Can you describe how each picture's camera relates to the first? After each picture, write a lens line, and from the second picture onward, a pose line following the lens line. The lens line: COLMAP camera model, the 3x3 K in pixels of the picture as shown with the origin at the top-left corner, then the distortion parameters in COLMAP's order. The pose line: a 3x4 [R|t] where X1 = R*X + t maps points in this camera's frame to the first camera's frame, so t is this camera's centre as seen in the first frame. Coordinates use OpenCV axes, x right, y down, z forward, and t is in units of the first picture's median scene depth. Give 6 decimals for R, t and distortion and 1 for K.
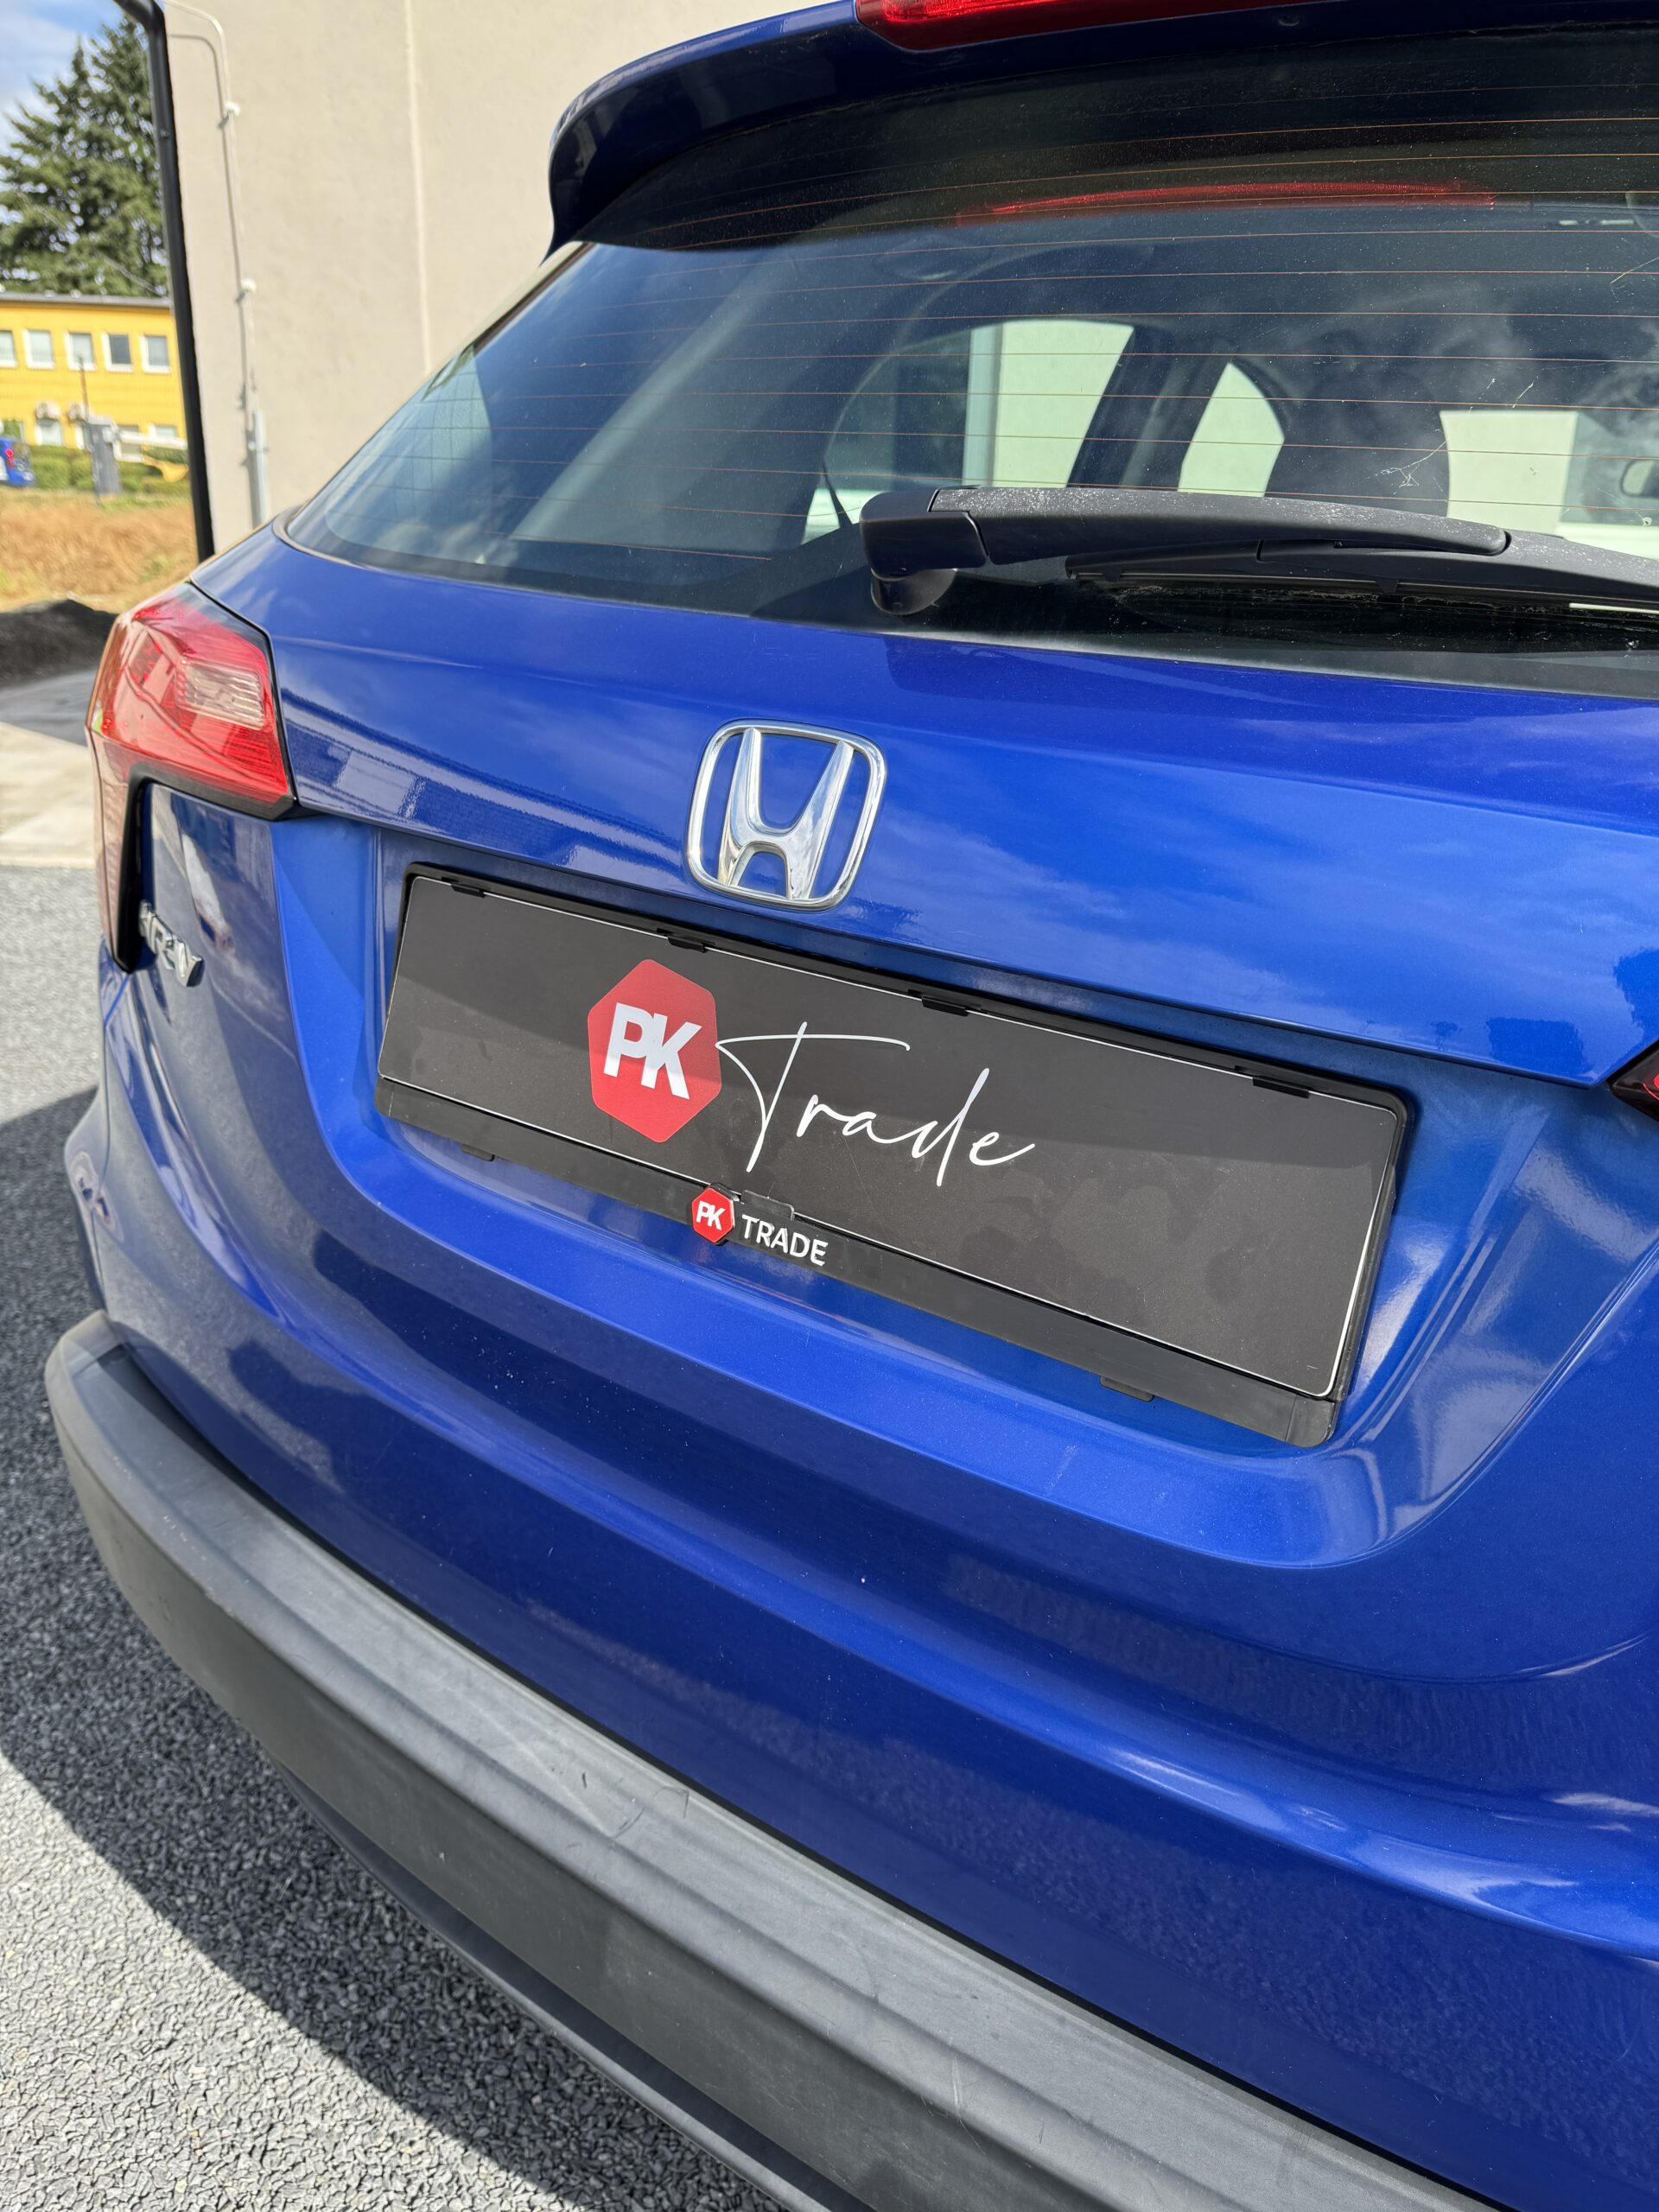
lens RADIAL K [[1591.6, 0, 831.7], [0, 1591.6, 1110.7], [0, 0, 1]] dist [-0.007236, 0.001864]
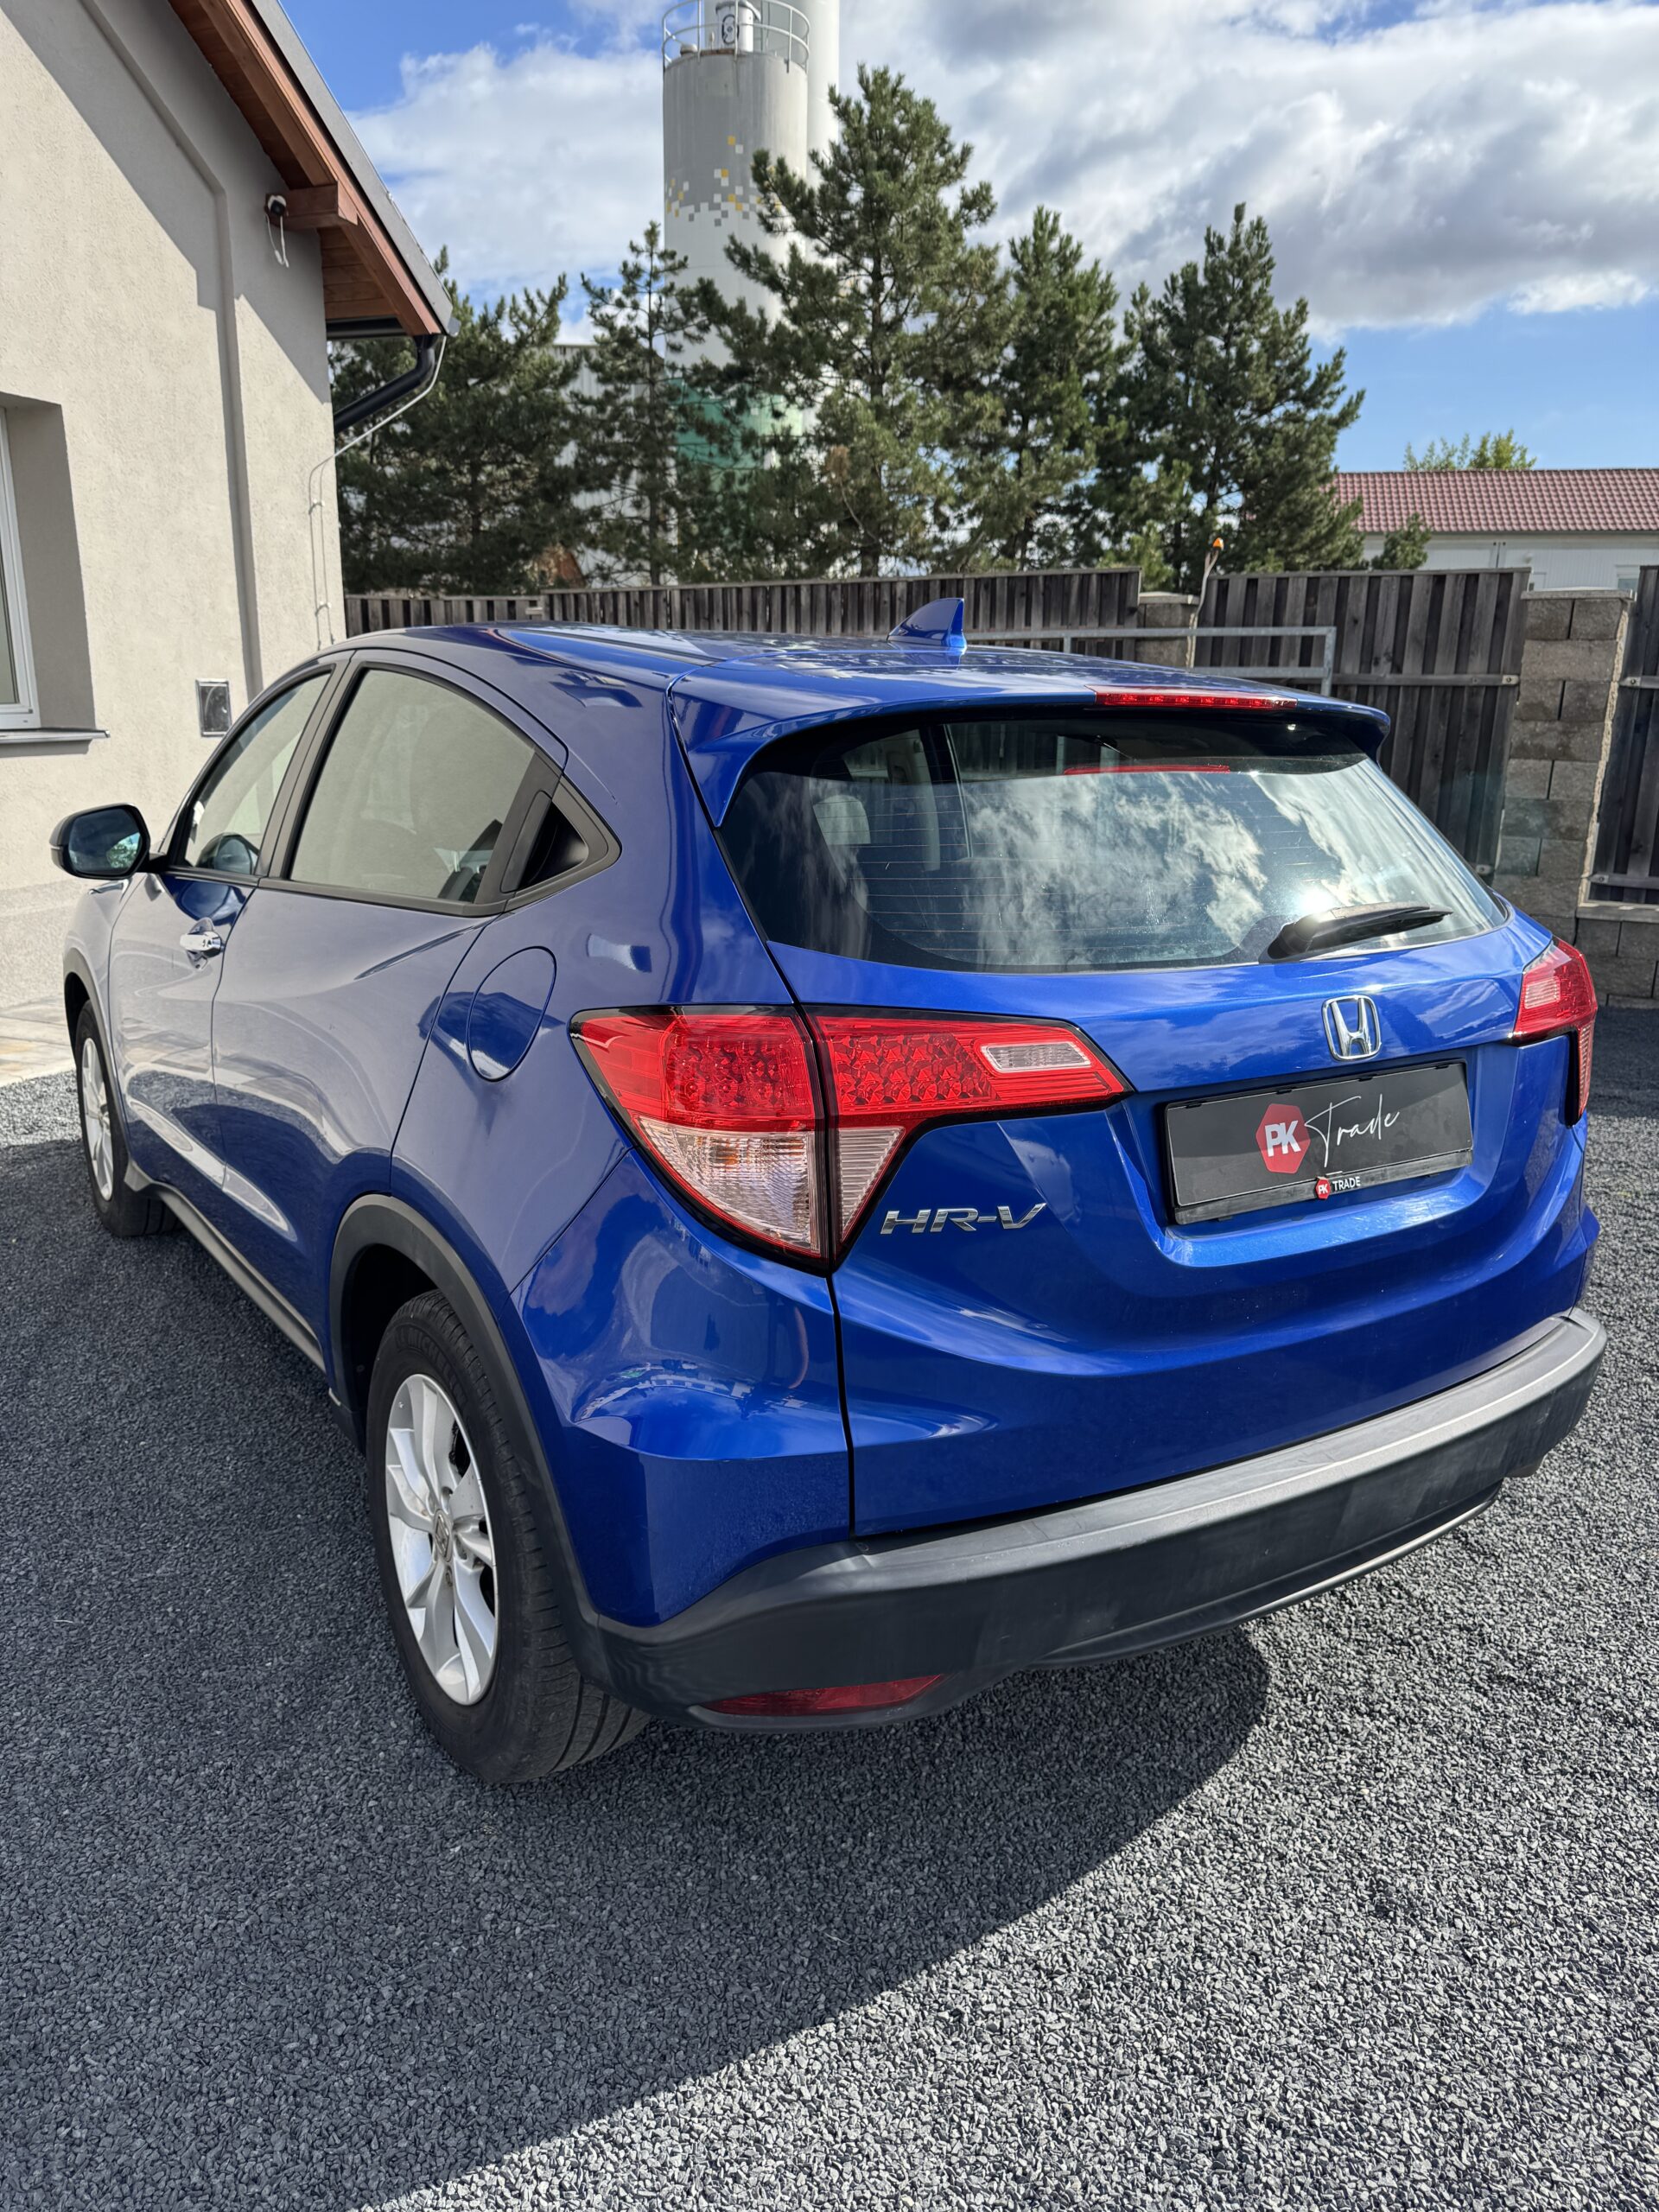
lens RADIAL K [[1592.0, 0, 816.6], [0, 1592.0, 1093.0], [0, 0, 1]] dist [0.003729, -0.005748]
pose [[0.376493, -0.258029, 0.889761, -0.479850], [0.316129, 0.938565, 0.138415, -0.126103], [-0.870813, 0.229167, 0.434933, 0.101126]]
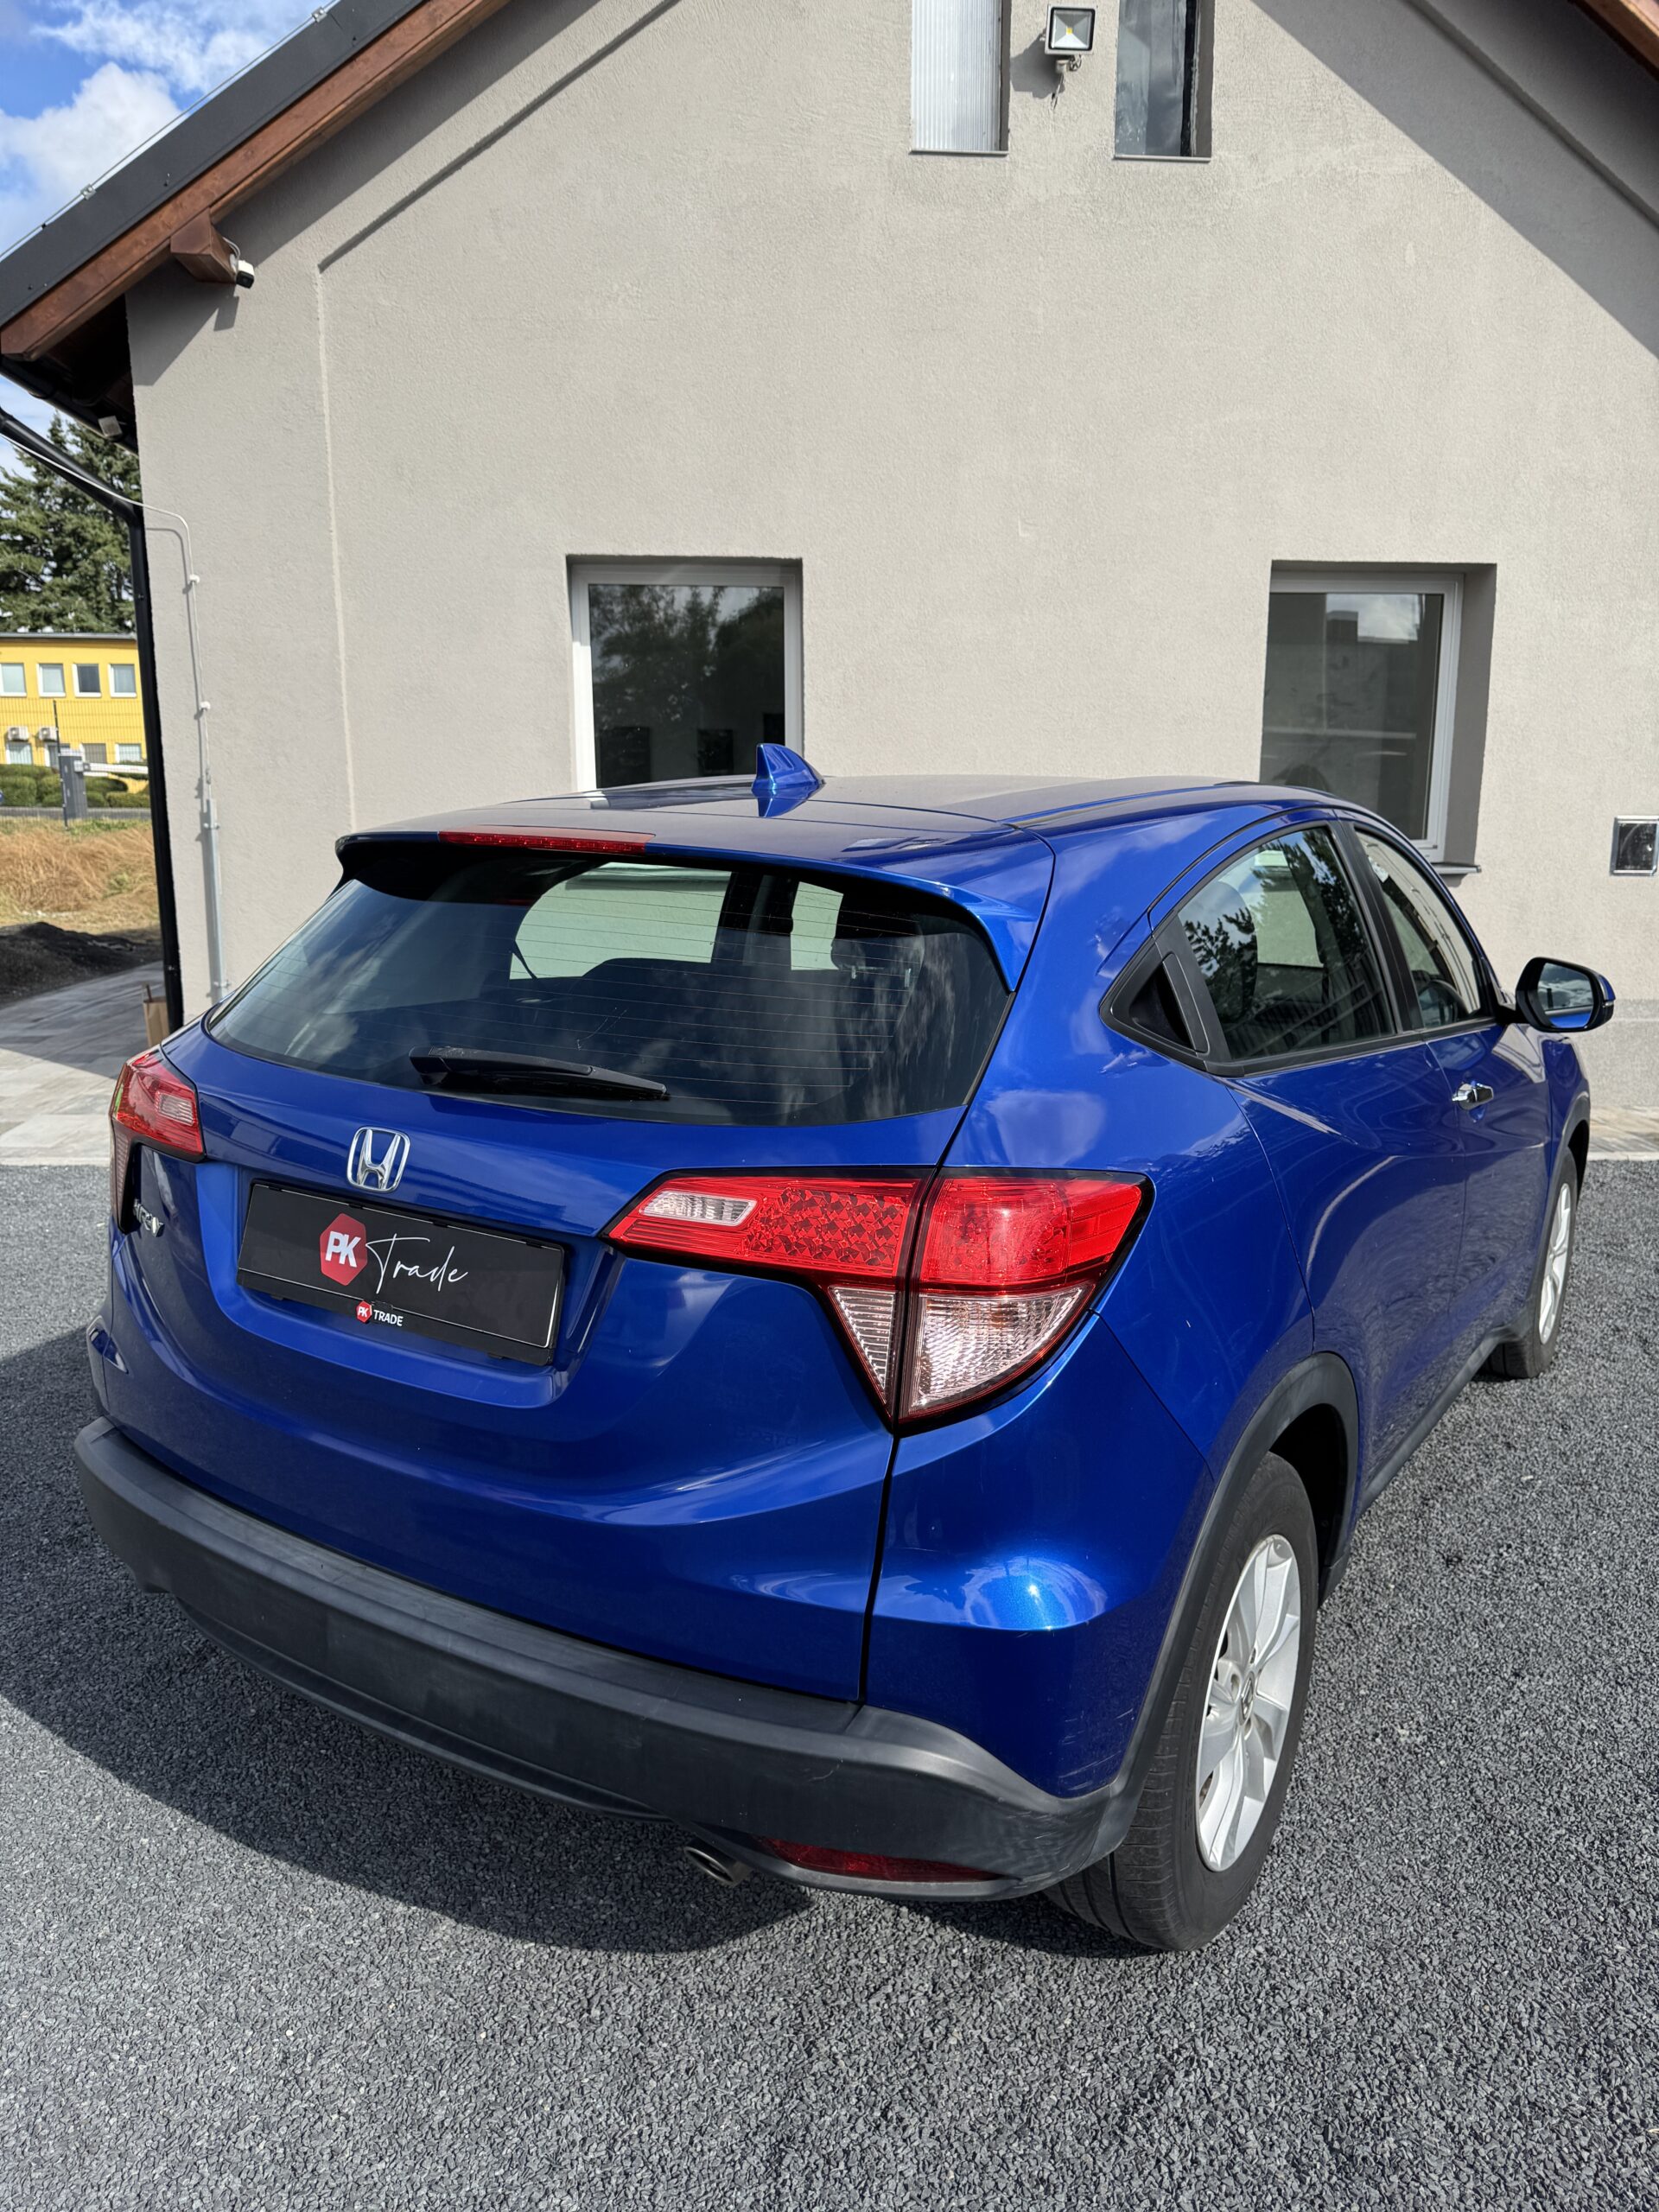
lens RADIAL K [[1577.6, 0, 834.7], [0, 1577.6, 1101.9], [0, 0, 1]] dist [0.011601, -0.009344]
pose [[0.998568, -0.041664, 0.033558, 0.112856], [0.046637, 0.985275, -0.164494, 0.034486], [-0.026210, 0.165824, 0.985807, -0.293690]]
